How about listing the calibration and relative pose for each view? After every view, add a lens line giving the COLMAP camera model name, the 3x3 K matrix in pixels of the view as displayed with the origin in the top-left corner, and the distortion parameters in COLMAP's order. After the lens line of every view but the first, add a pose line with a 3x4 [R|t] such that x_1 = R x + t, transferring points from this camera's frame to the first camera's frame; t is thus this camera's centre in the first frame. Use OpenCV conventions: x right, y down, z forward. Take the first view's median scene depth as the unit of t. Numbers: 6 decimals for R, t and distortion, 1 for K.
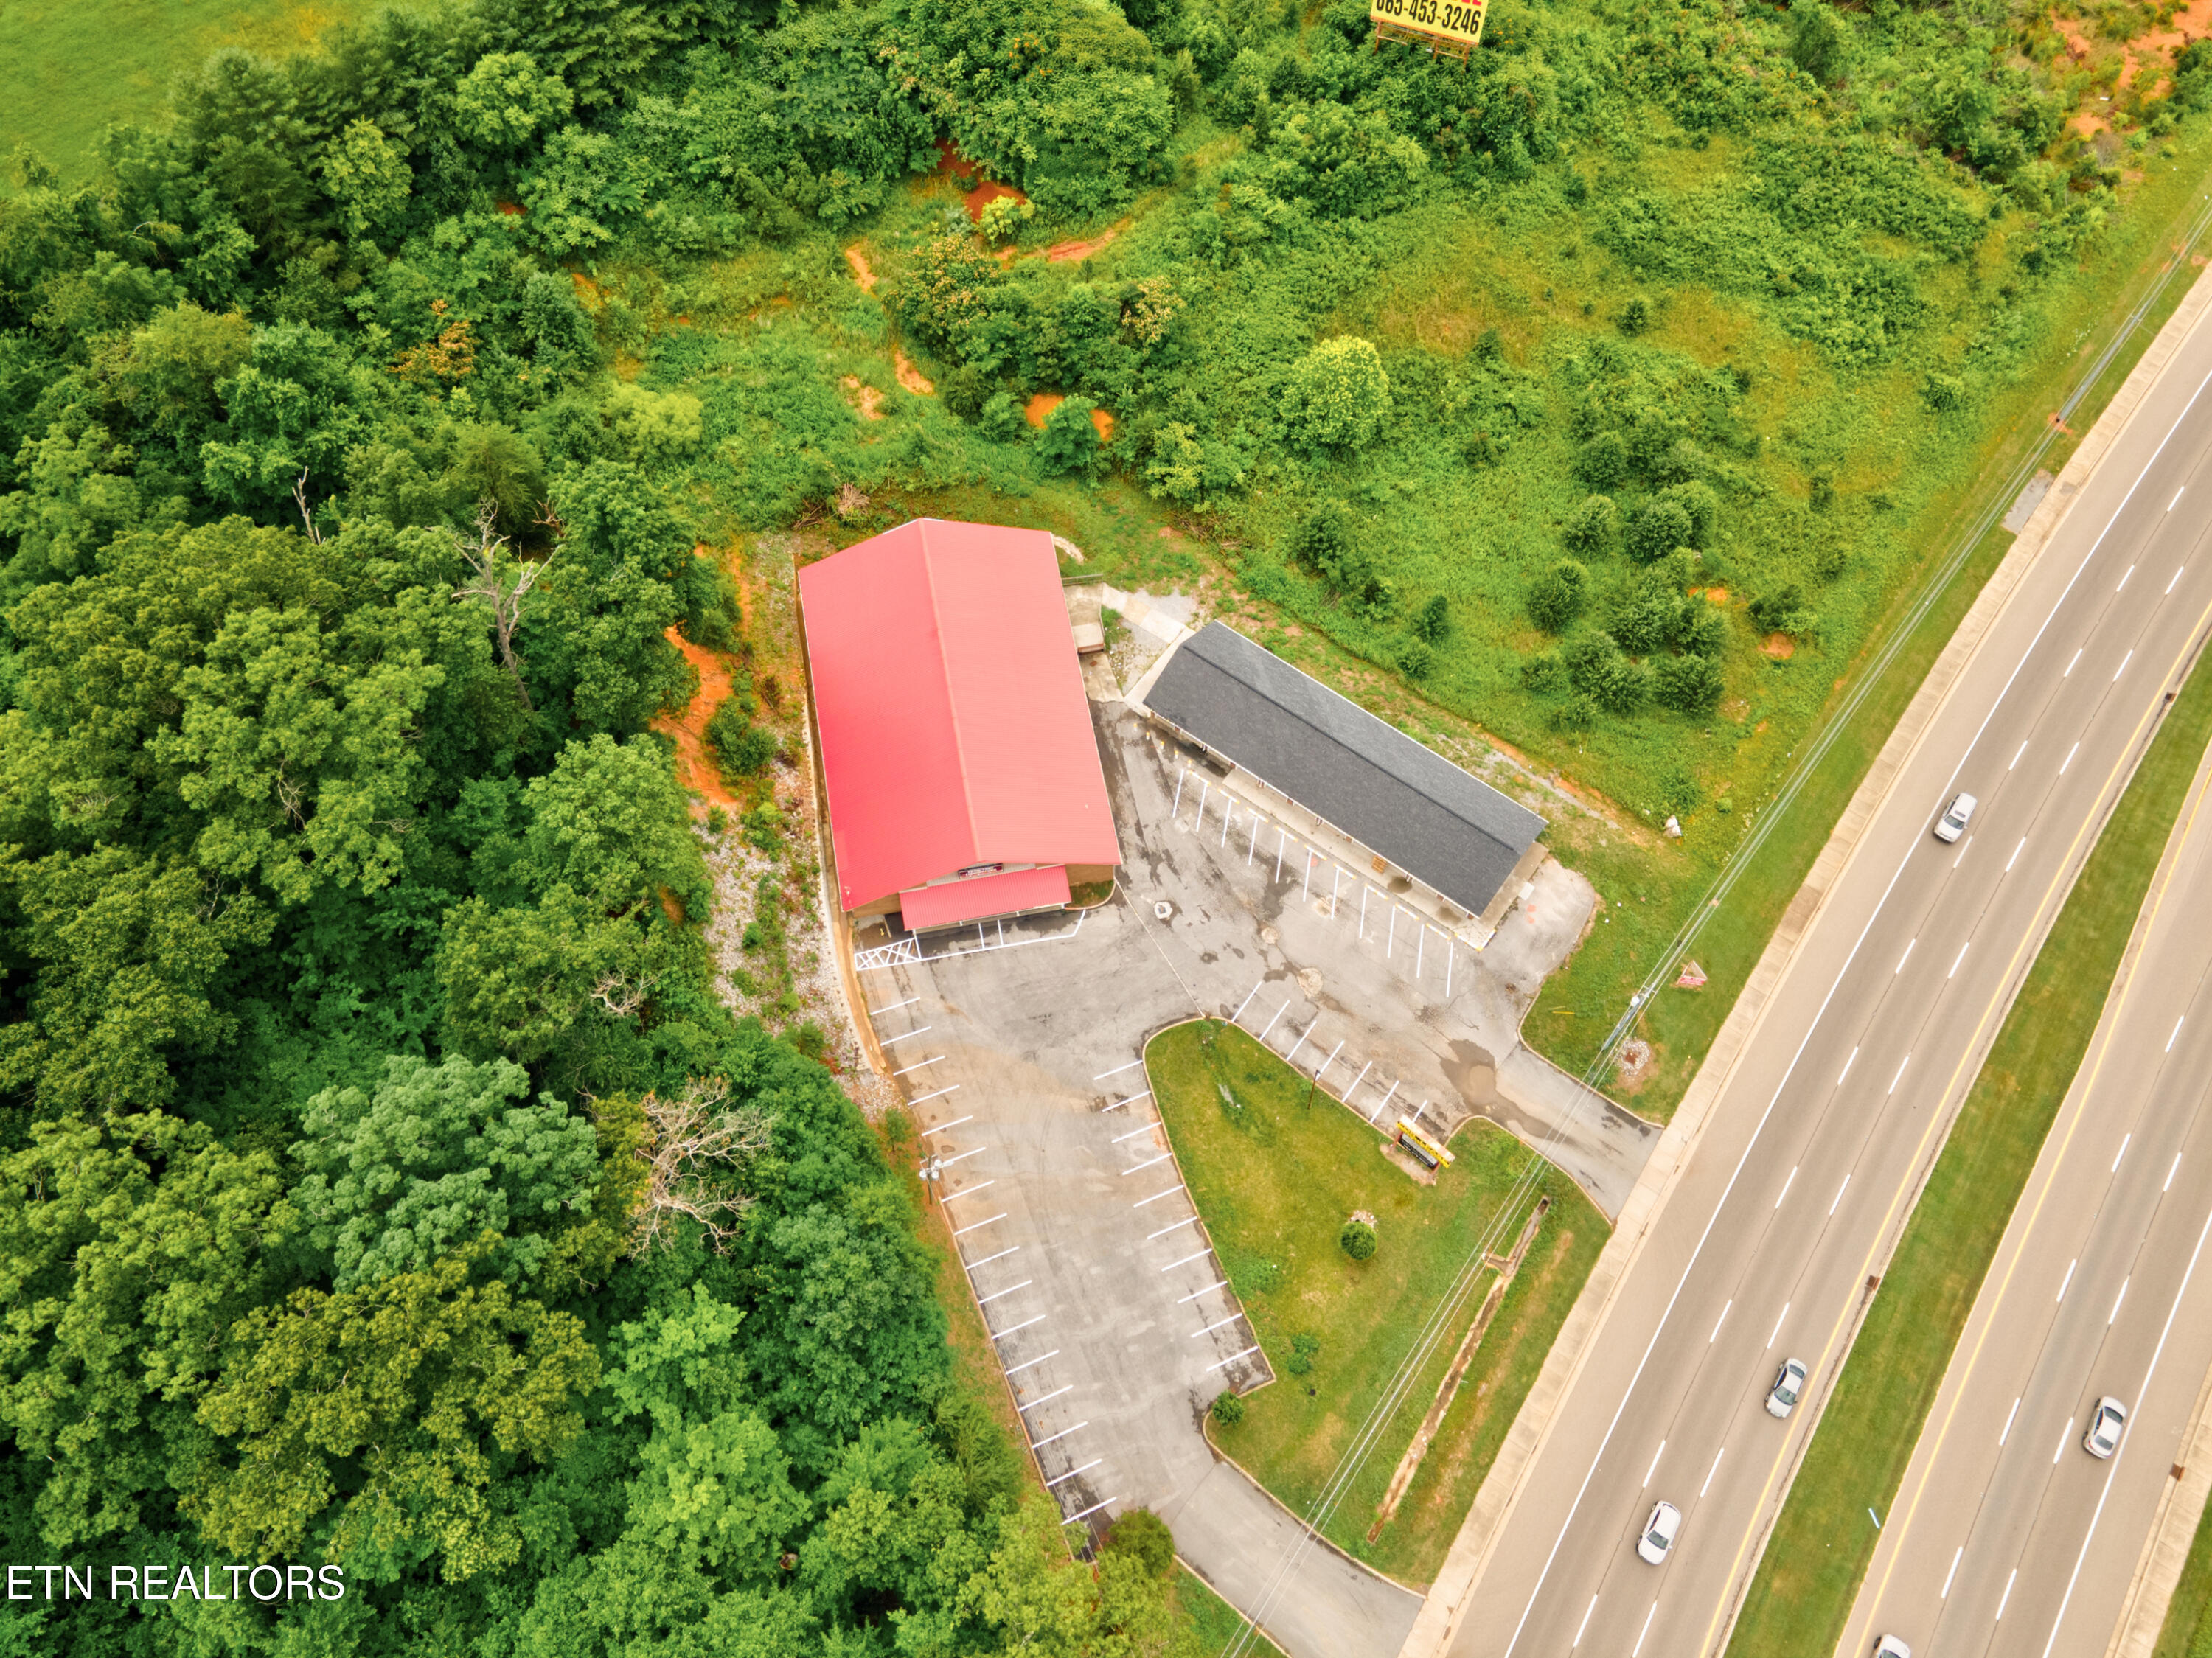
lens RADIAL K [[1598.3, 0, 1084.4], [0, 1598.3, 828.3], [0, 0, 1]] dist [0.040647, -0.002473]
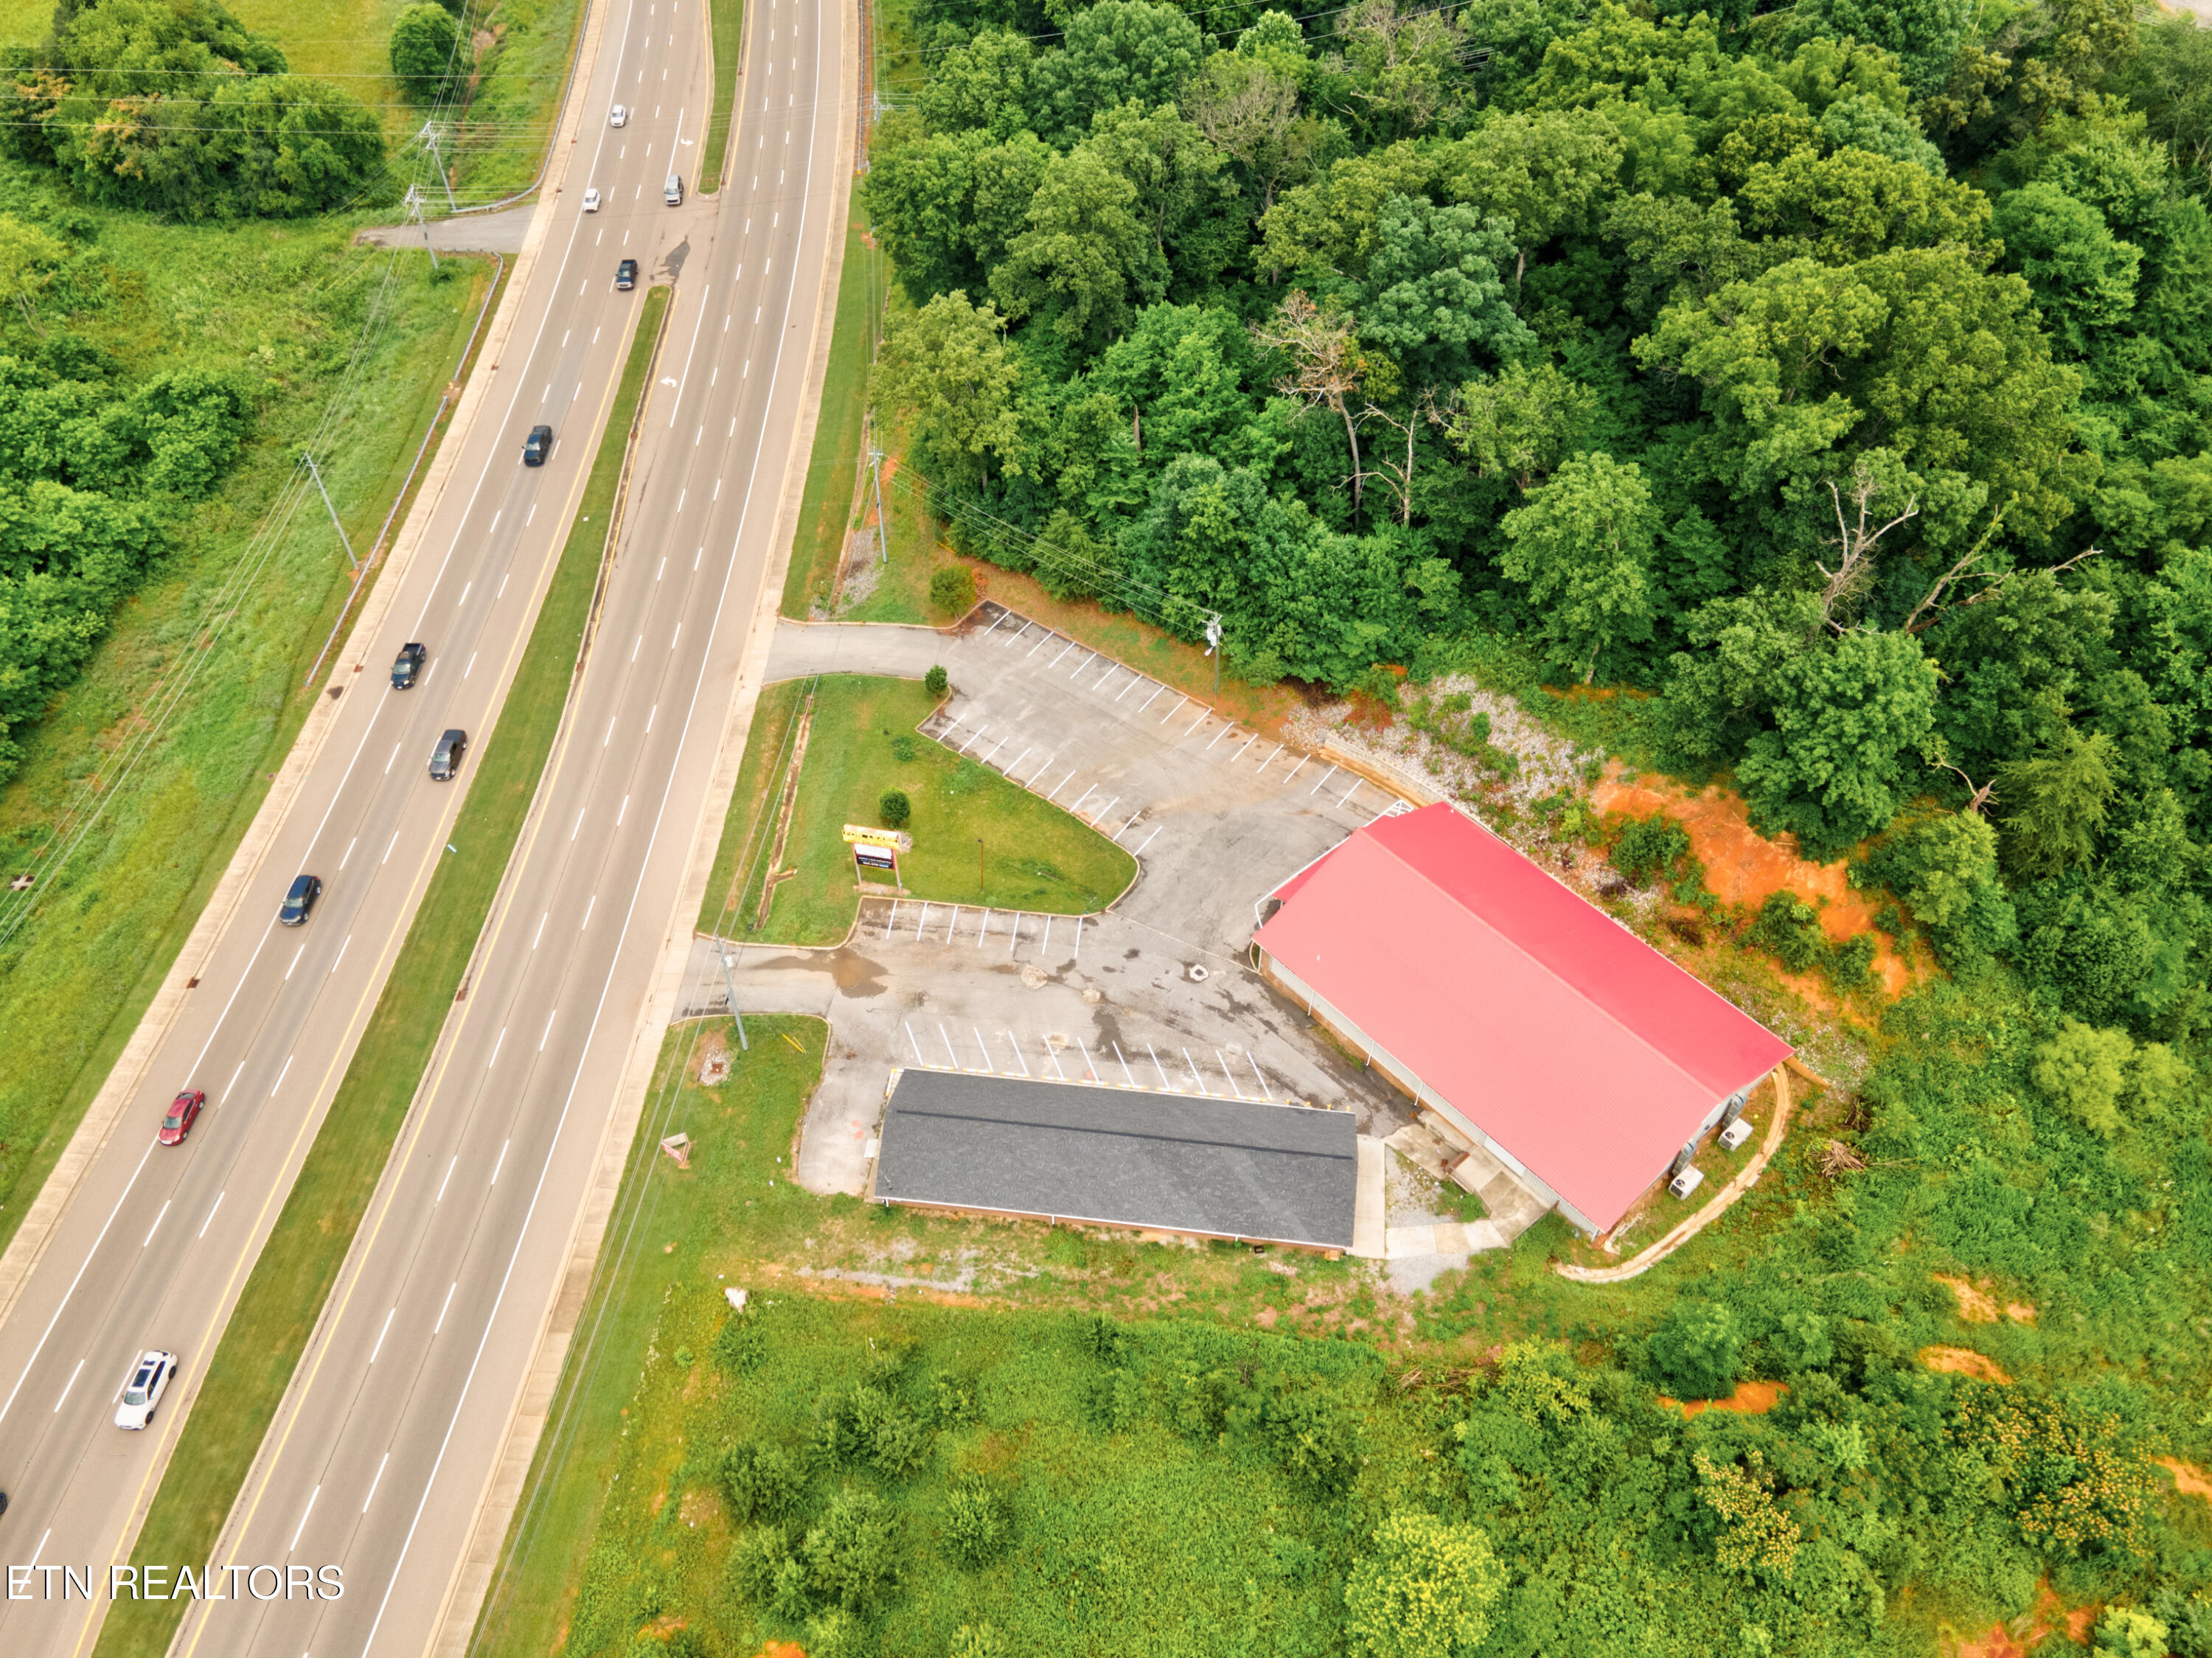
lens RADIAL K [[1616.5, 0, 1087.3], [0, 1616.5, 823.9], [0, 0, 1]] dist [0.030346, 0.024459]
pose [[-0.861387, 0.388254, -0.327523, 0.410082], [-0.446242, -0.270397, 0.853085, -0.762754], [0.242652, 0.880991, 0.406171, 0.519163]]
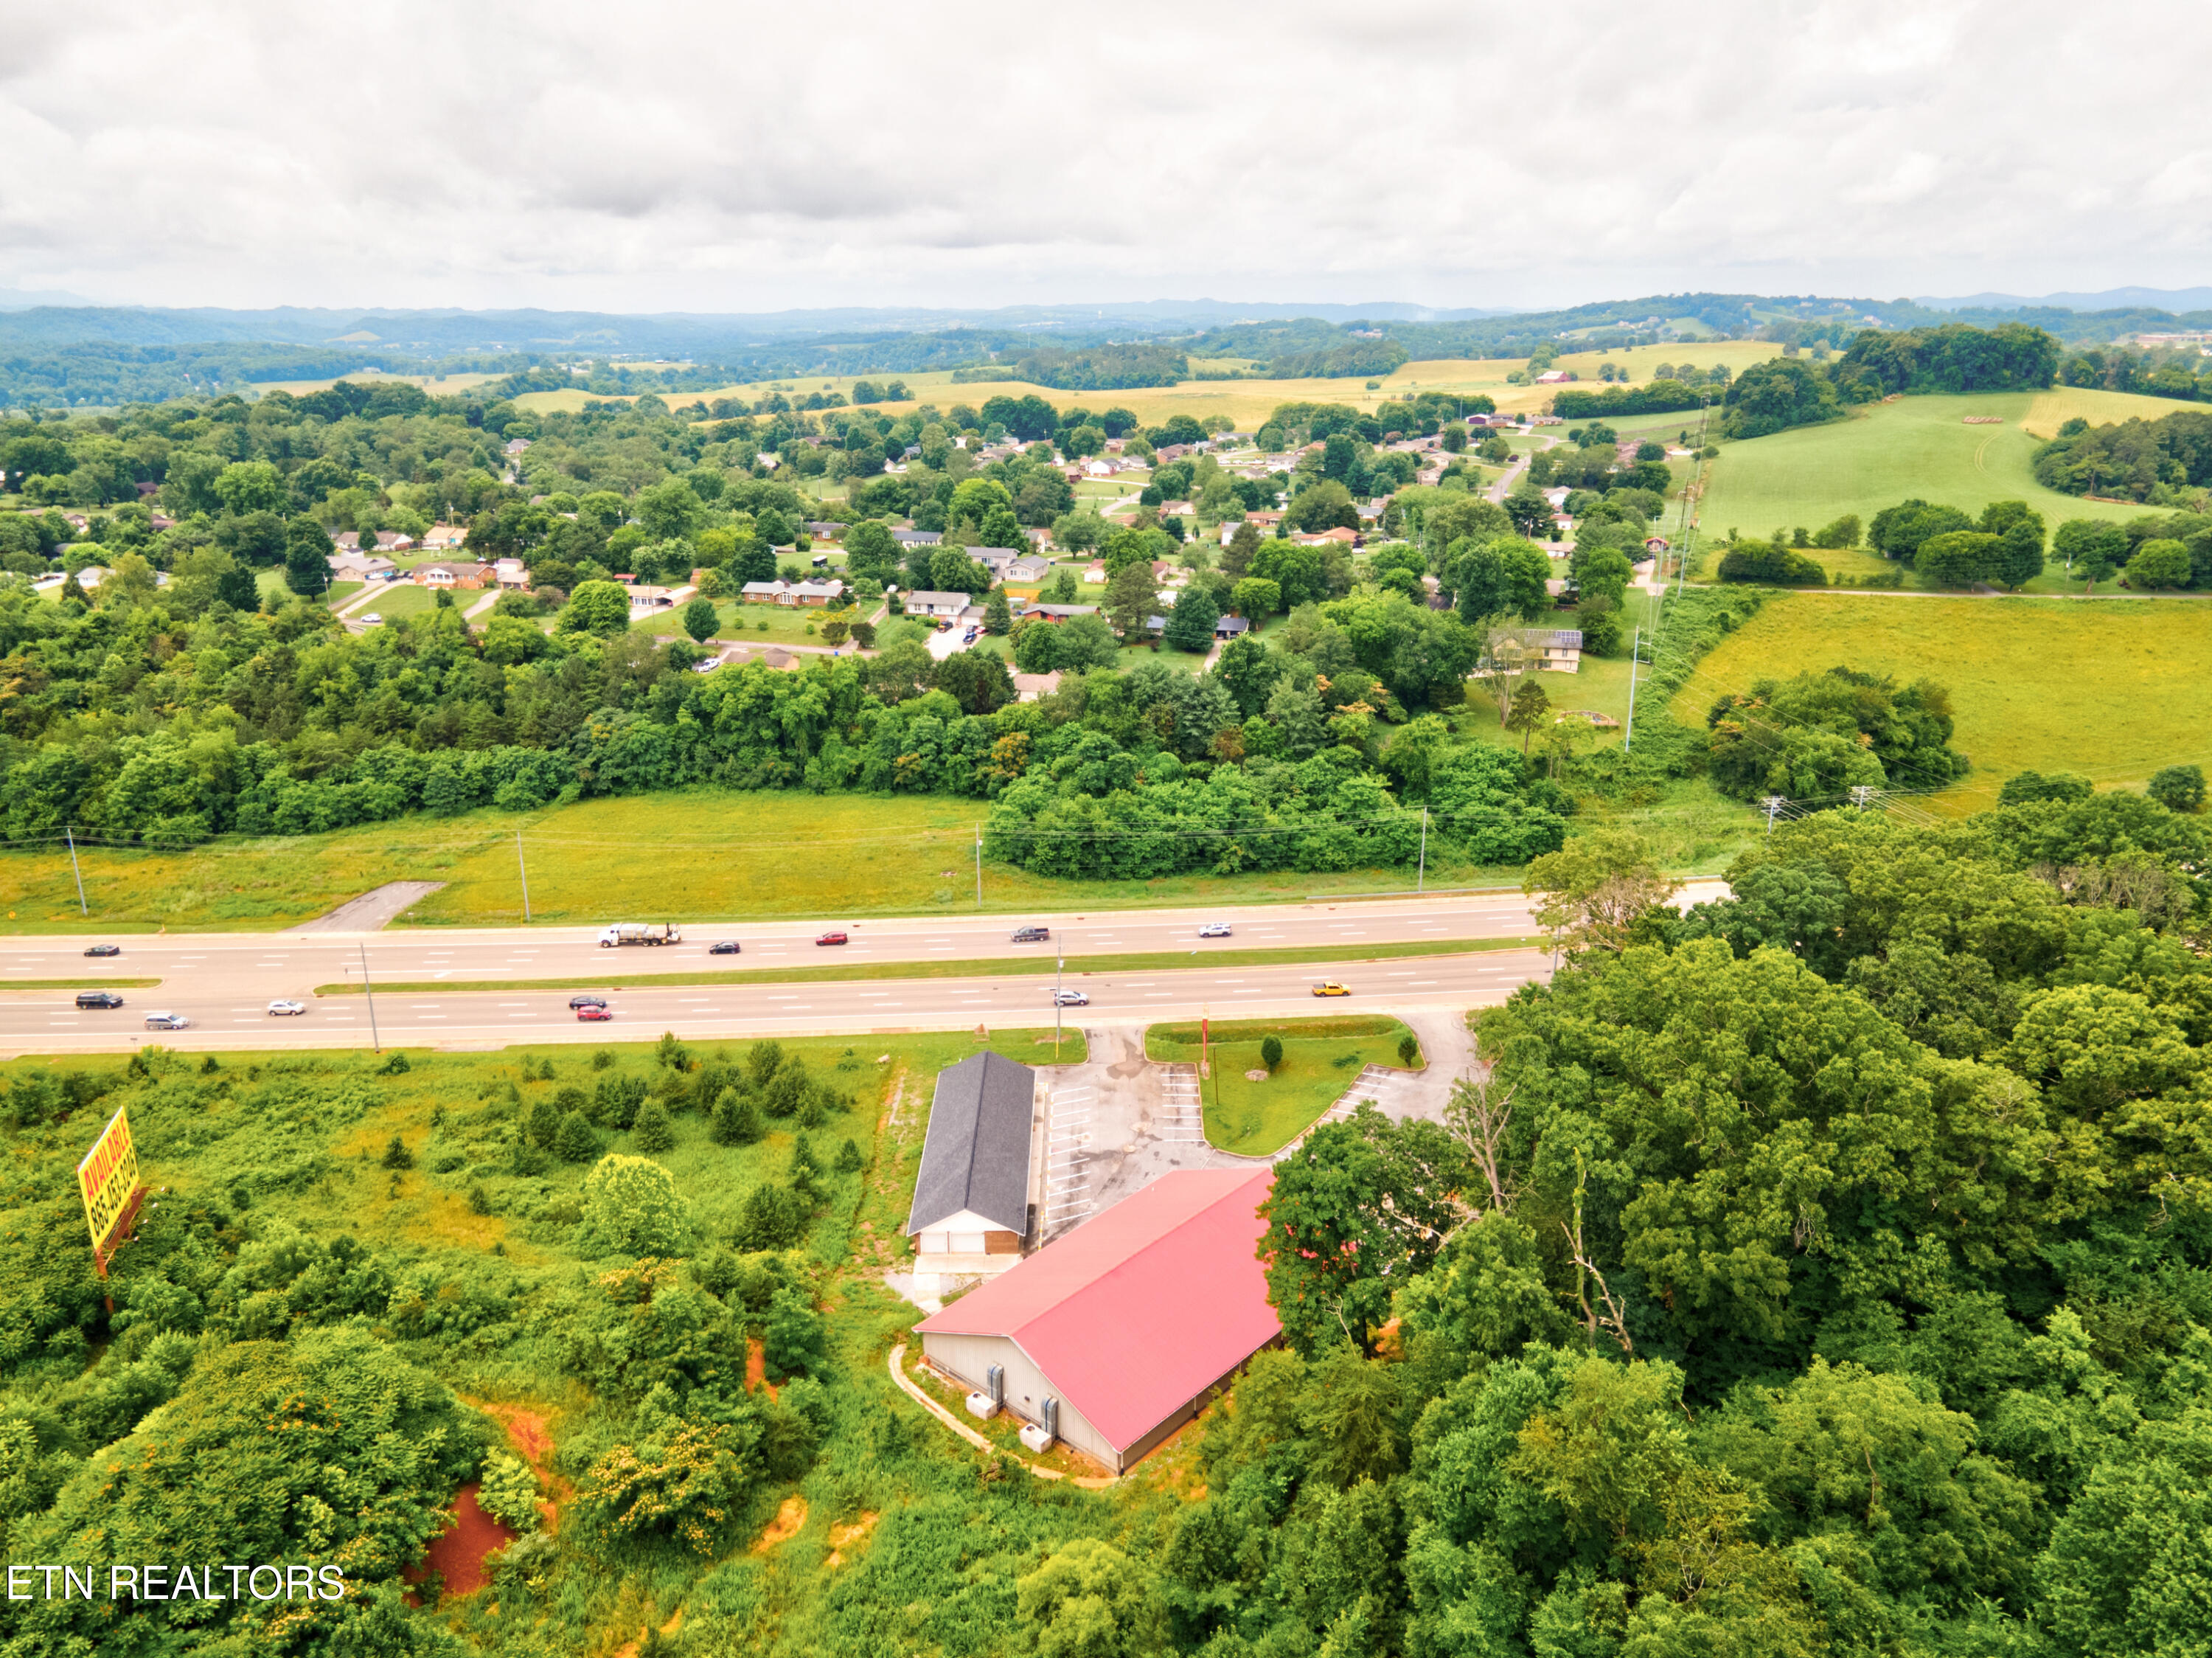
lens RADIAL K [[1597.4, 0, 1106.1], [0, 1597.4, 822.7], [0, 0, 1]] dist [0.037430, 0.009190]
pose [[-0.615954, -0.220406, 0.756321, -0.810410], [0.712439, 0.253877, 0.654200, -0.880482], [-0.336202, 0.941790, 0.000649, 0.776666]]
